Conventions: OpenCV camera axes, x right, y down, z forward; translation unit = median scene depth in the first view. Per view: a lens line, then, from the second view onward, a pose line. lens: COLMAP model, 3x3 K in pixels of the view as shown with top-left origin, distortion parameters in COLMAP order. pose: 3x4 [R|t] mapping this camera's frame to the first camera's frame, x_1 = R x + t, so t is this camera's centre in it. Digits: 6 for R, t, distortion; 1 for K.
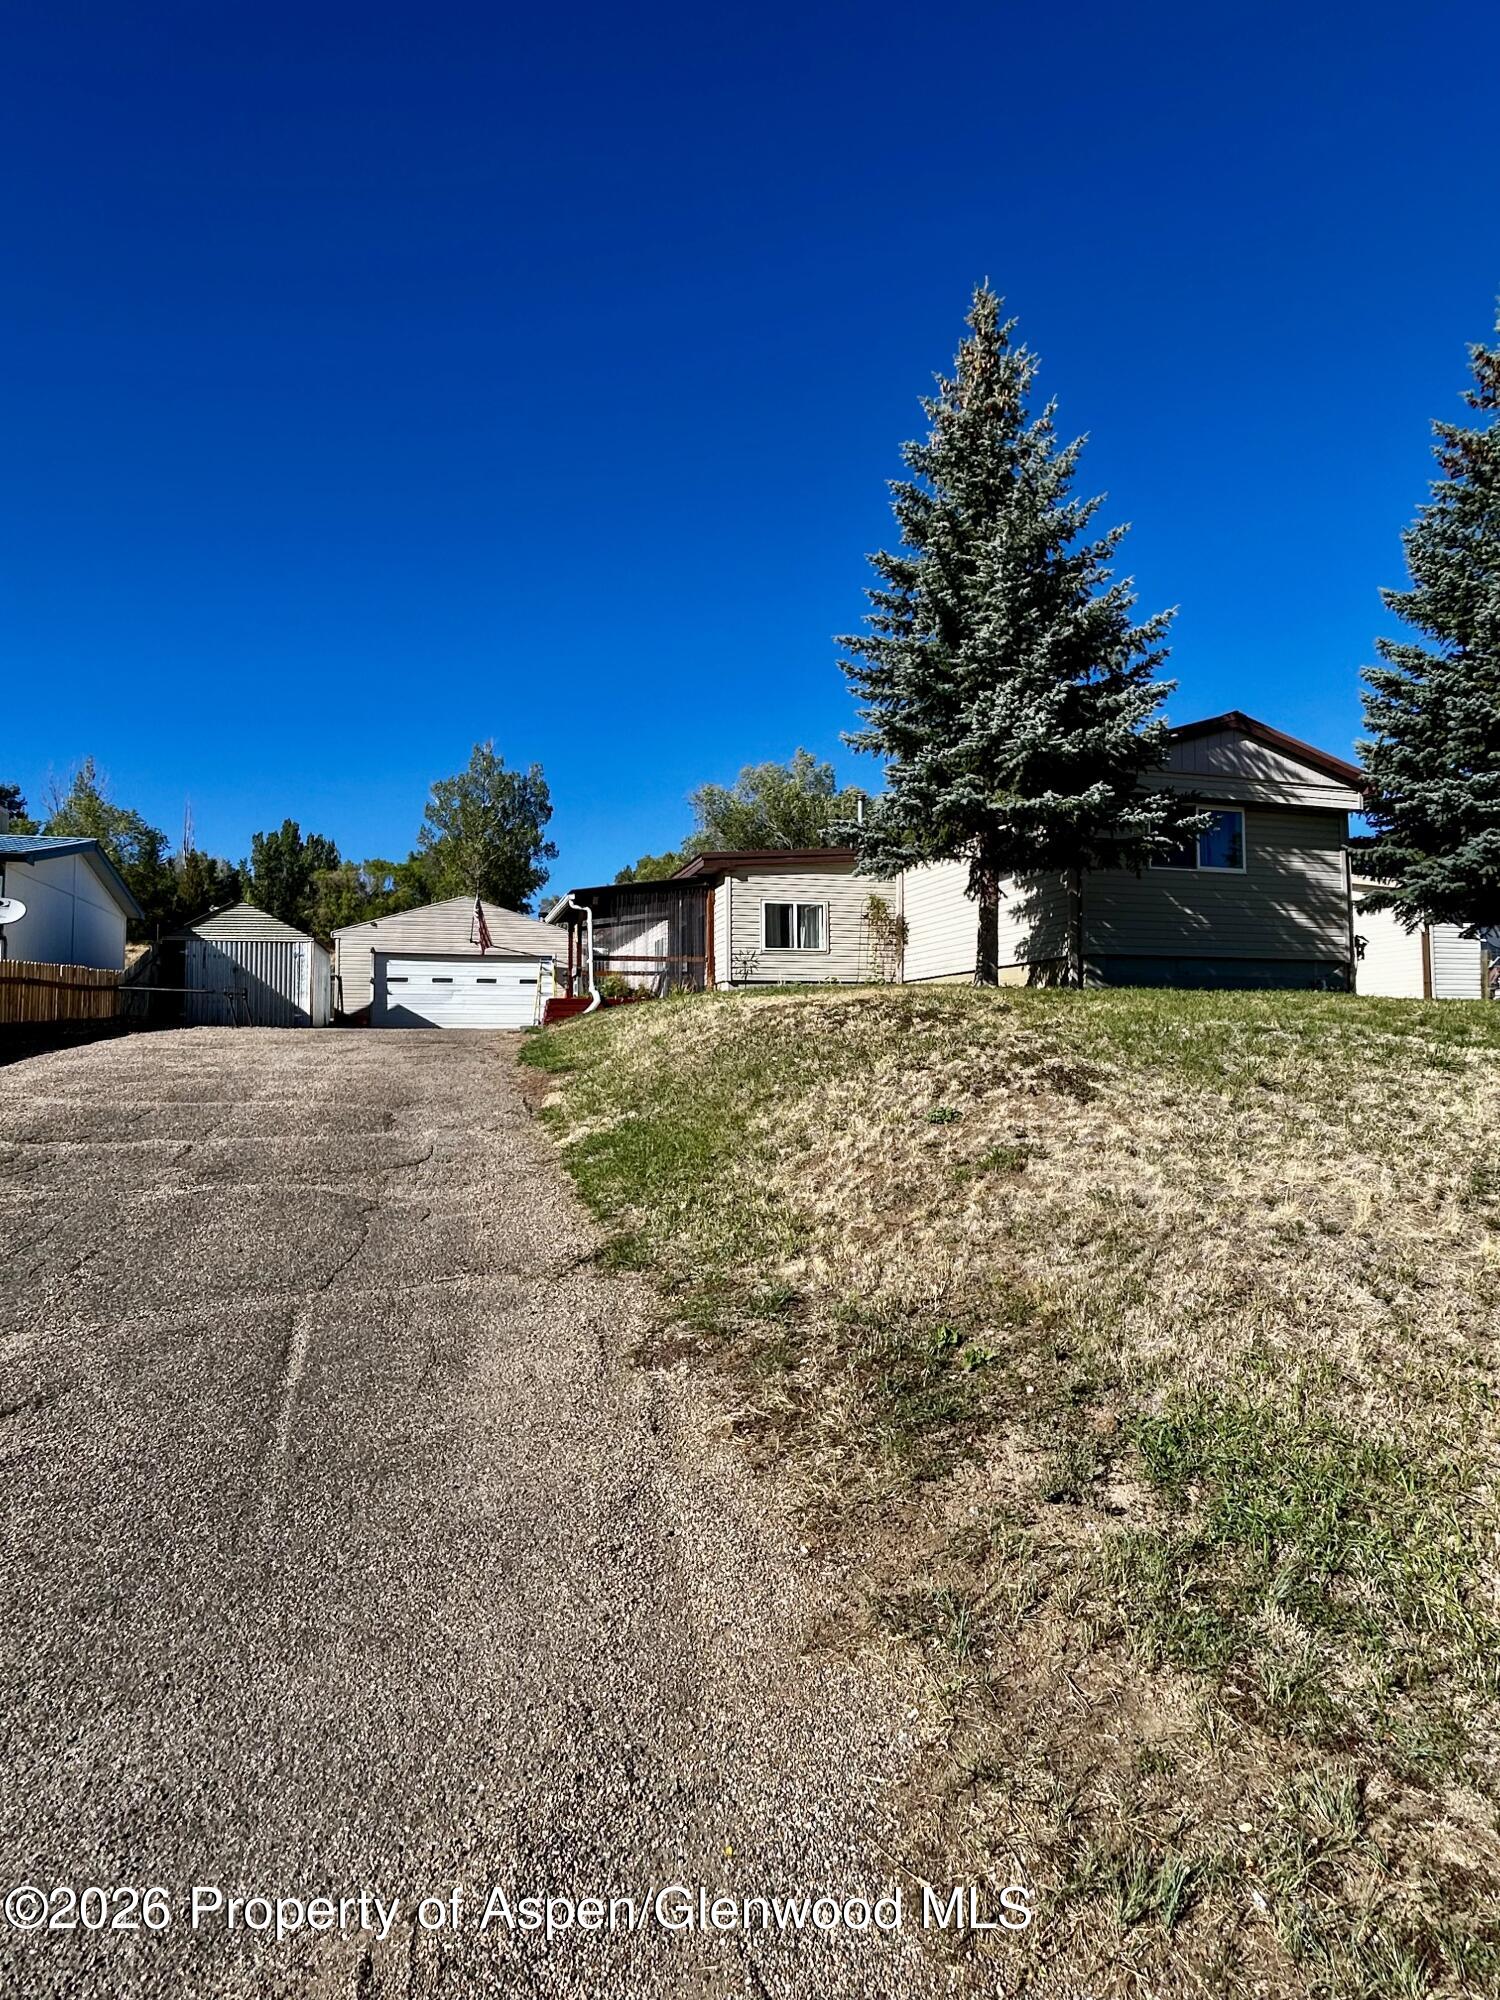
lens RADIAL K [[1091.2, 0, 751.0], [0, 1091.2, 984.3], [0, 0, 1]] dist [0.000725, 0.000220]
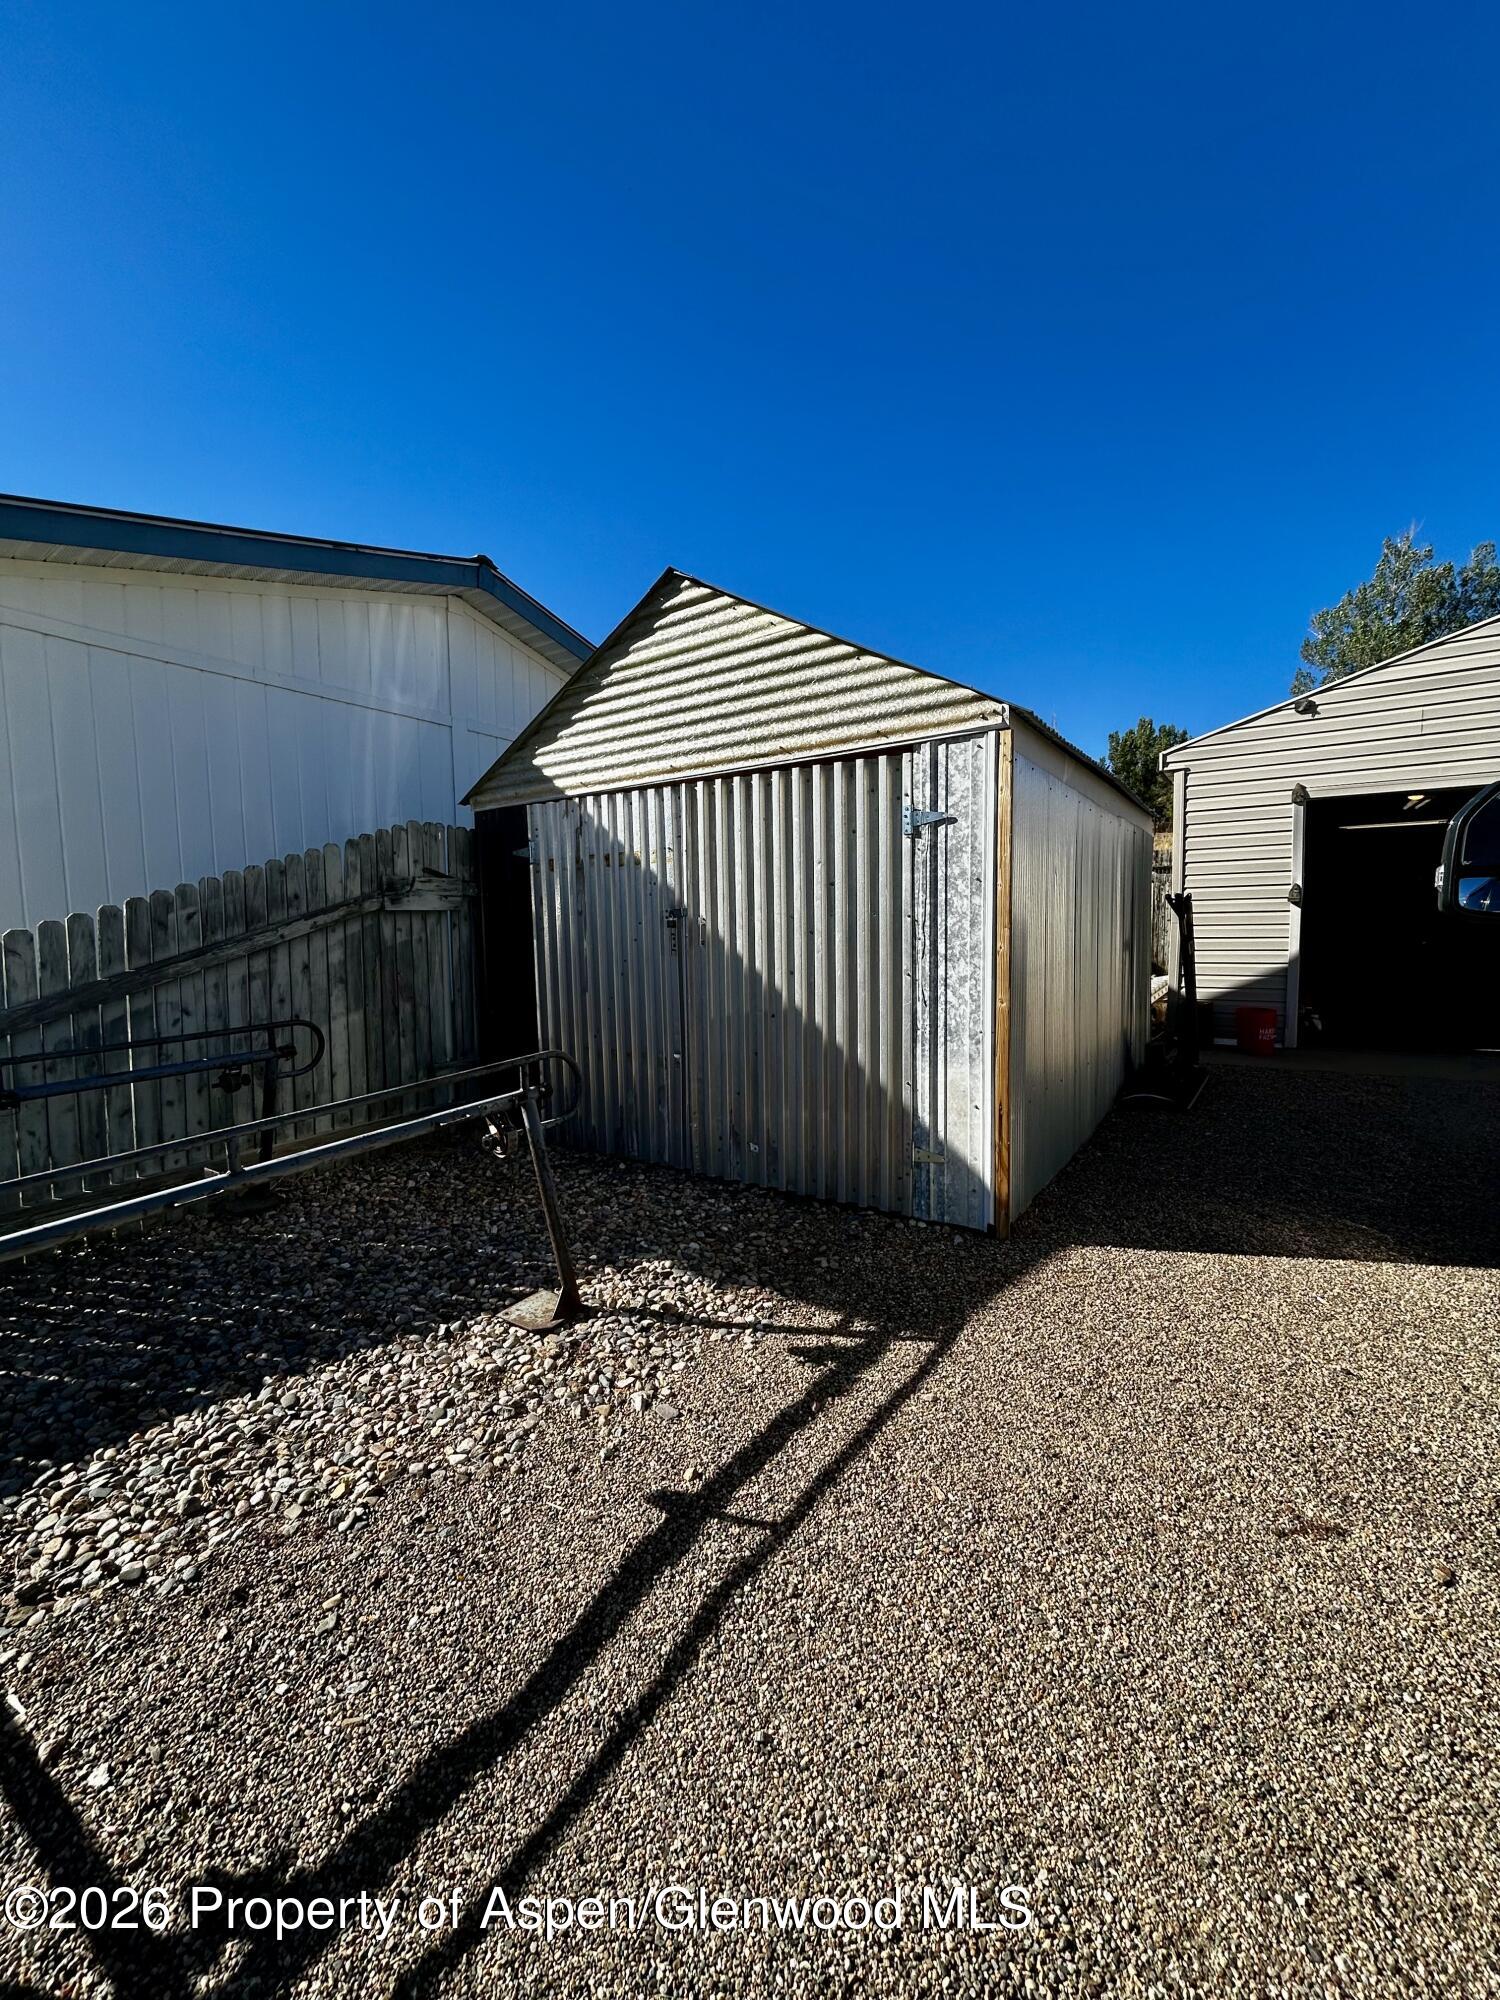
lens RADIAL K [[818.9, 0, 746.7], [0, 818.9, 991.8], [0, 0, 1]] dist [-0.001086, -0.000186]
pose [[0.654347, 0.052758, -0.754352, -0.842605], [0.061780, 0.990499, 0.122863, -0.043563], [0.753667, -0.126999, 0.644870, 2.247865]]
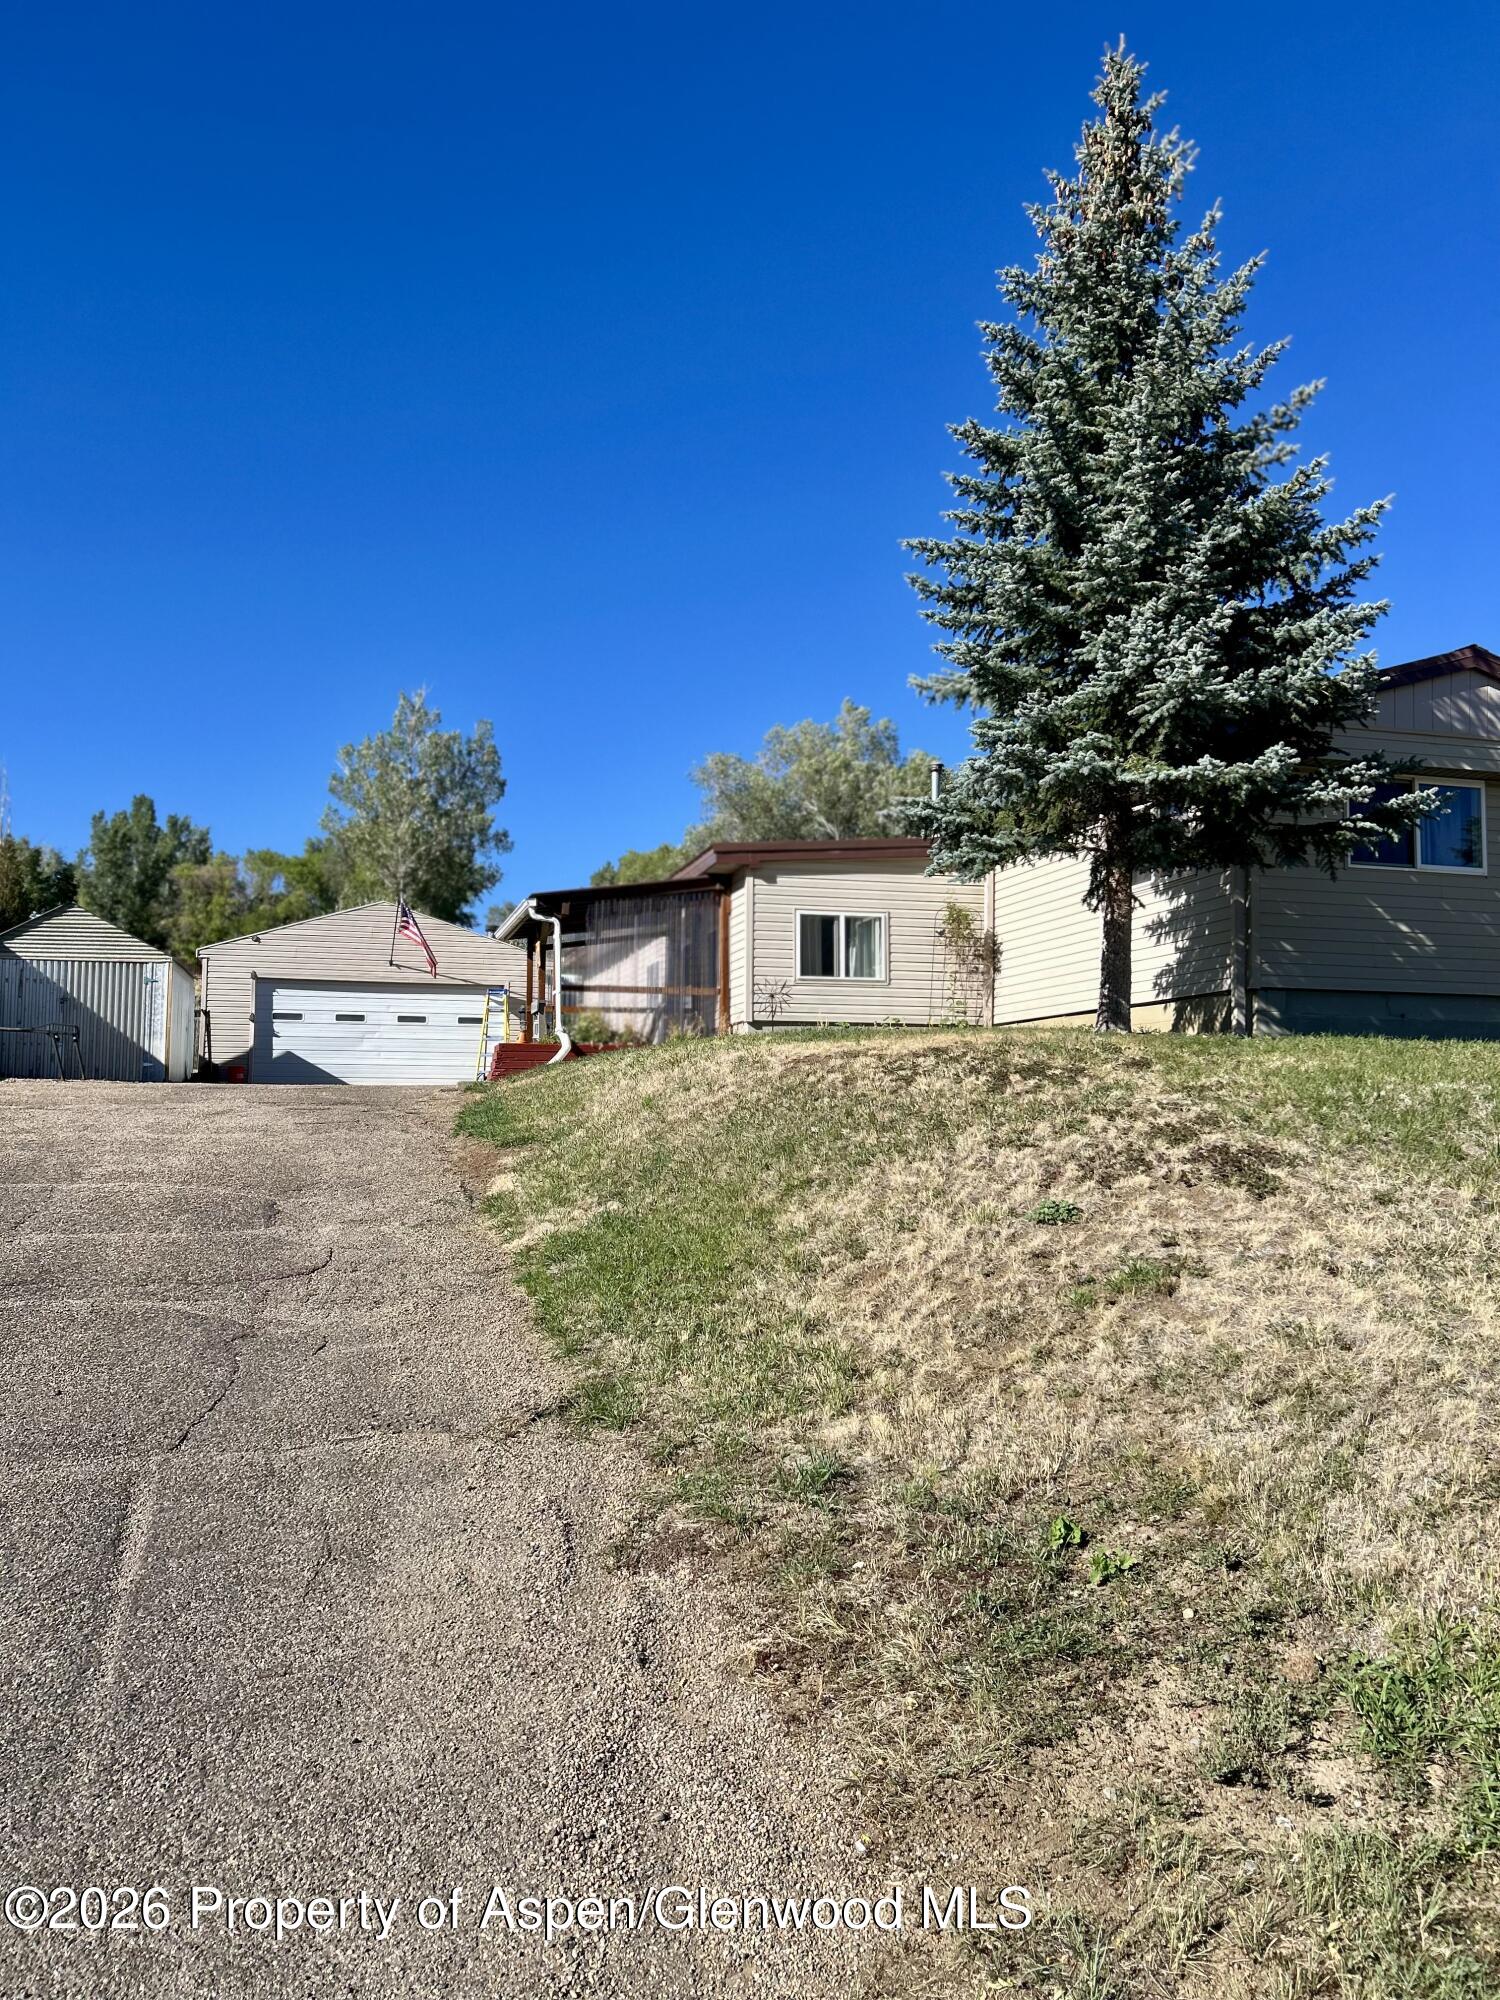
lens RADIAL K [[1516.5, 0, 750.0], [0, 1516.5, 1000.0], [0, 0, 1]] dist [0.034820, -0.034472]
pose [[0.999778, 0.009336, -0.018915, -0.002331], [-0.009685, 0.999783, -0.018451, 0.001950], [0.018739, 0.018630, 0.999651, 0.010227]]
